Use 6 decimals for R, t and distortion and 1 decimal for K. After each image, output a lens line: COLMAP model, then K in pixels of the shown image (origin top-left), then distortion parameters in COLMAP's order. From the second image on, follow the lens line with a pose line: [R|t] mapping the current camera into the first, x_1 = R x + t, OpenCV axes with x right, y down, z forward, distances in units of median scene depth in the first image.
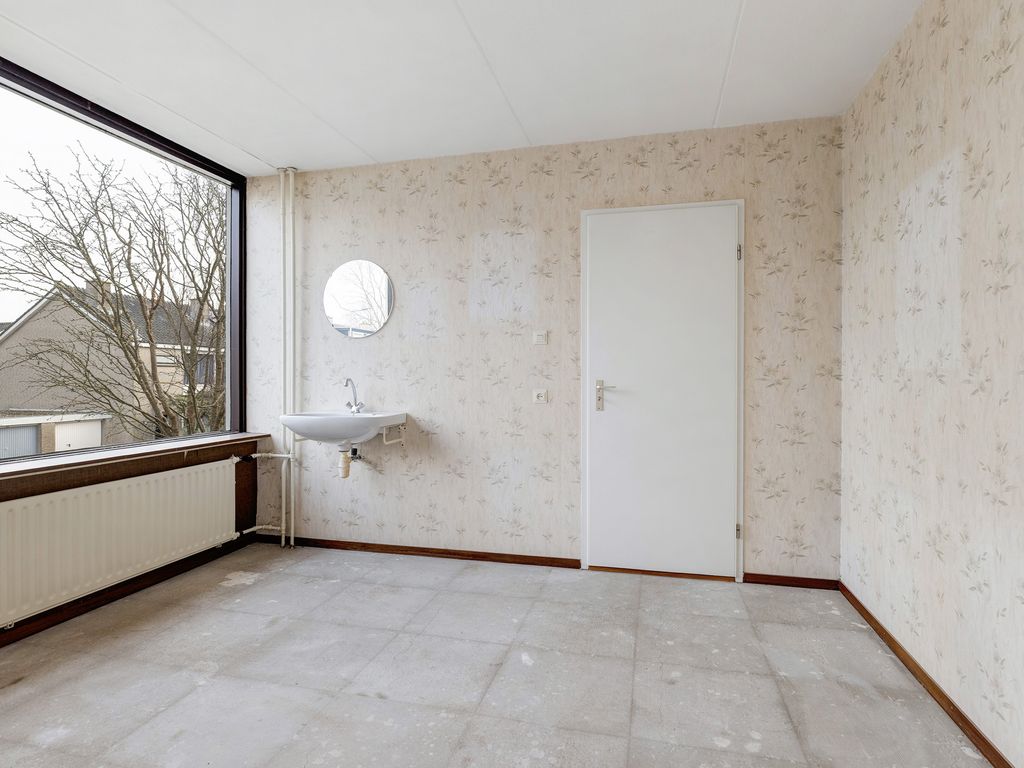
lens RADIAL K [[572.1, 0, 508.7], [0, 572.1, 378.8], [0, 0, 1]] dist [0.003146, -0.002684]
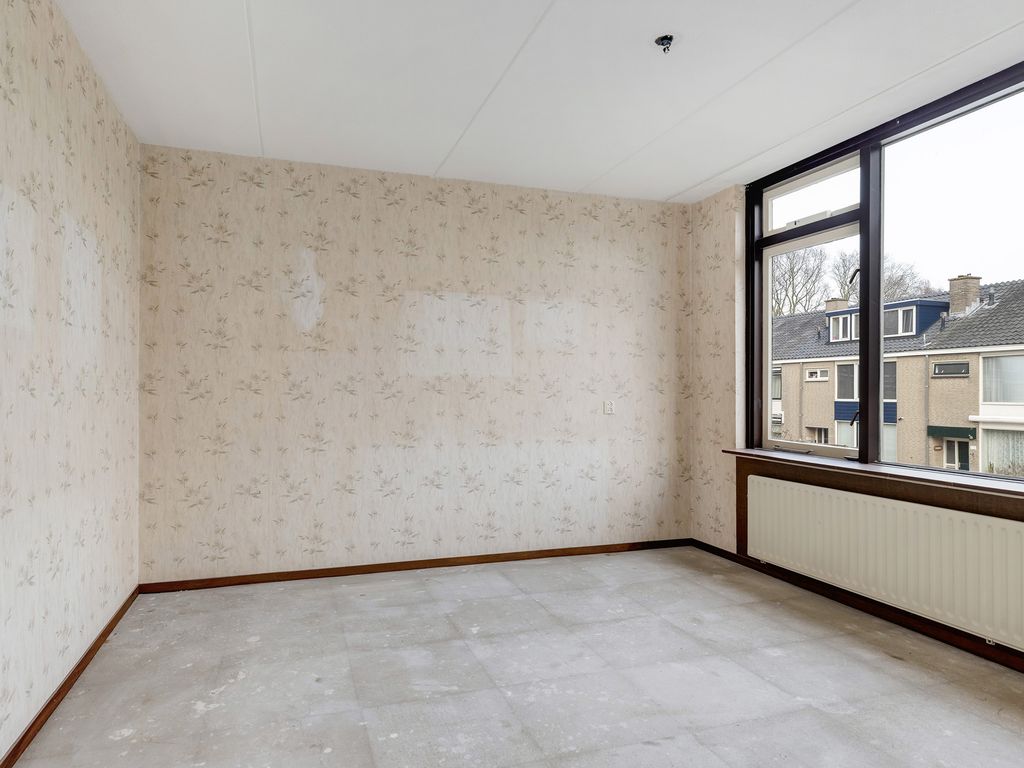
lens RADIAL K [[660.4, 0, 505.1], [0, 660.4, 385.0], [0, 0, 1]] dist [0.022750, 0.001224]
pose [[-0.837318, -0.007953, -0.546659, 0.311822], [-0.001715, 0.999927, -0.011920, -0.000058], [0.546714, -0.009044, -0.837271, 0.994182]]
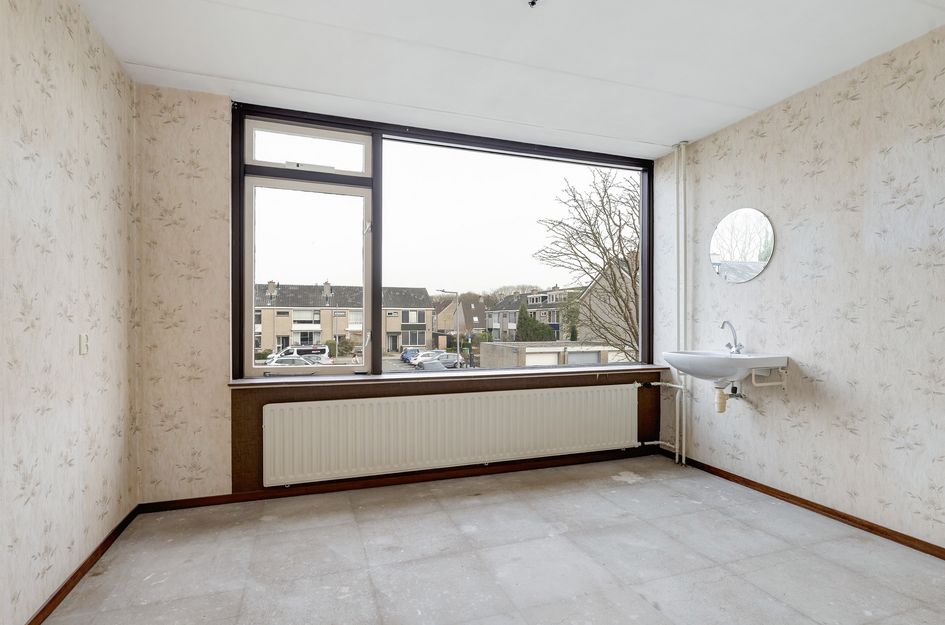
lens RADIAL K [[473.4, 0, 473.2], [0, 473.4, 319.9], [0, 0, 1]] dist [0.002430, 0.001459]
pose [[0.561407, -0.003163, -0.827534, 0.193469], [0.000024, 0.999993, -0.003806, 0.000383], [0.827540, 0.002117, 0.561403, 0.104500]]
